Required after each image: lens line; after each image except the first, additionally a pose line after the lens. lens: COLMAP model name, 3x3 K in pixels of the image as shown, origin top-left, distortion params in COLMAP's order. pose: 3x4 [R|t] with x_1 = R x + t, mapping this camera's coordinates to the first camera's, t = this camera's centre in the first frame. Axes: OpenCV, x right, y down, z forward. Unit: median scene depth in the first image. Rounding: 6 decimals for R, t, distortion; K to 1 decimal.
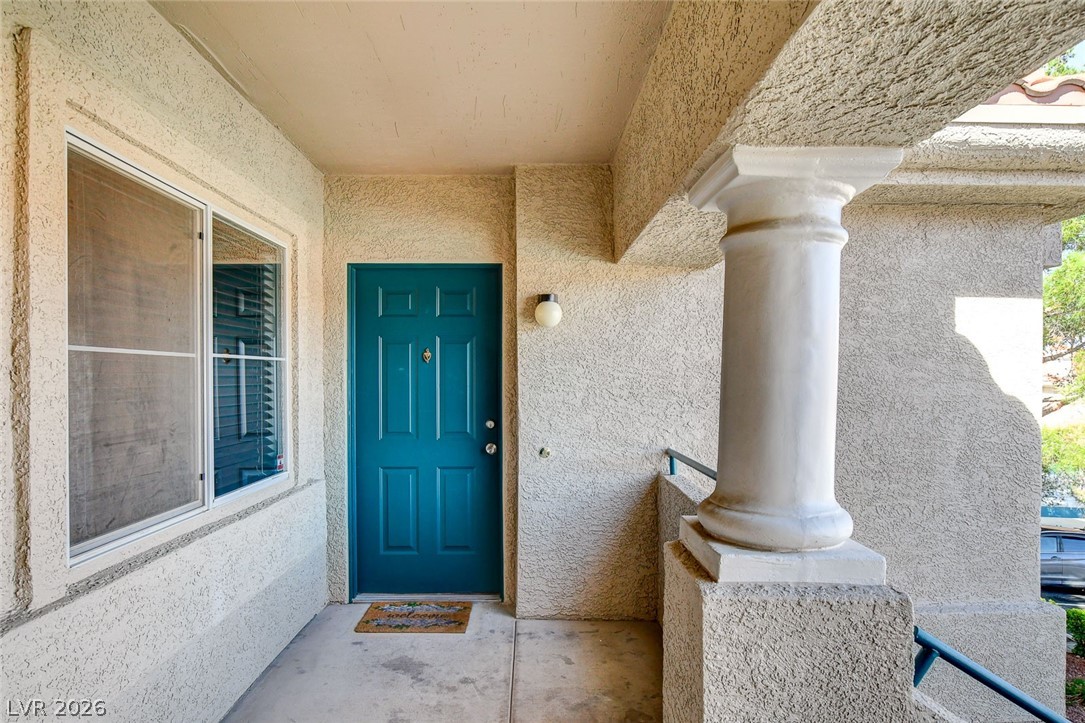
lens RADIAL K [[636.2, 0, 543.3], [0, 636.2, 369.7], [0, 0, 1]] dist [-0.003849, 0.004276]
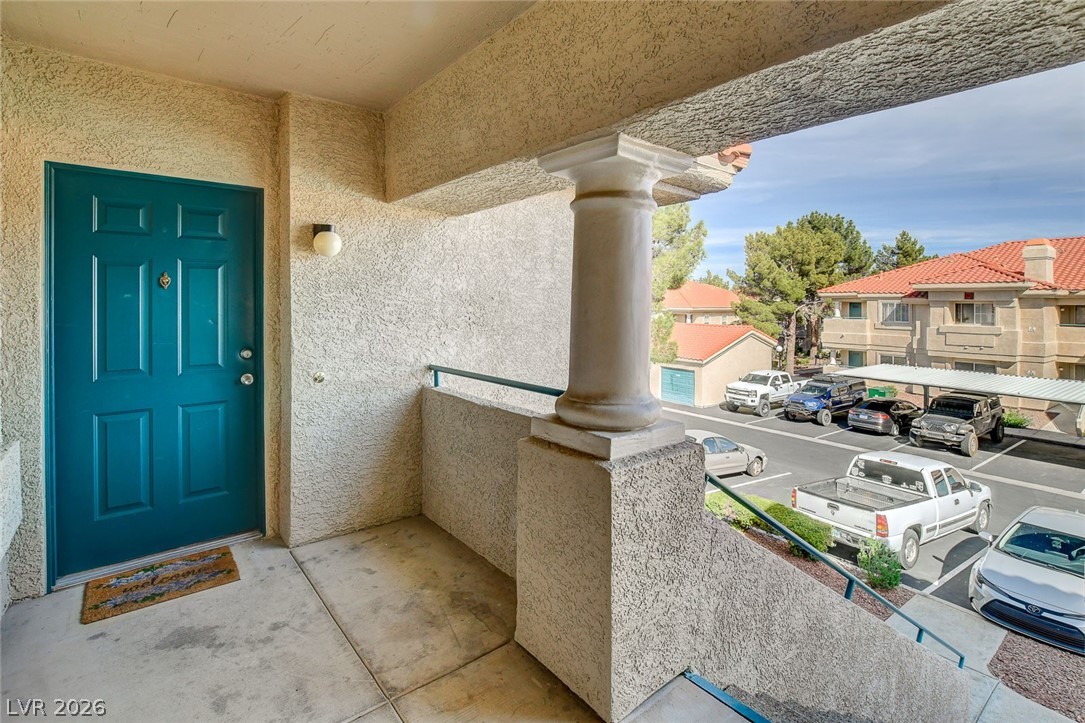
lens RADIAL K [[519.4, 0, 545.4], [0, 519.4, 291.0], [0, 0, 1]] dist [-0.000542, -0.000208]
pose [[0.775316, 0.012847, 0.631443, -0.246931], [-0.005510, 0.999893, -0.013578, -0.000814], [-0.631549, 0.007048, 0.775304, 0.117277]]
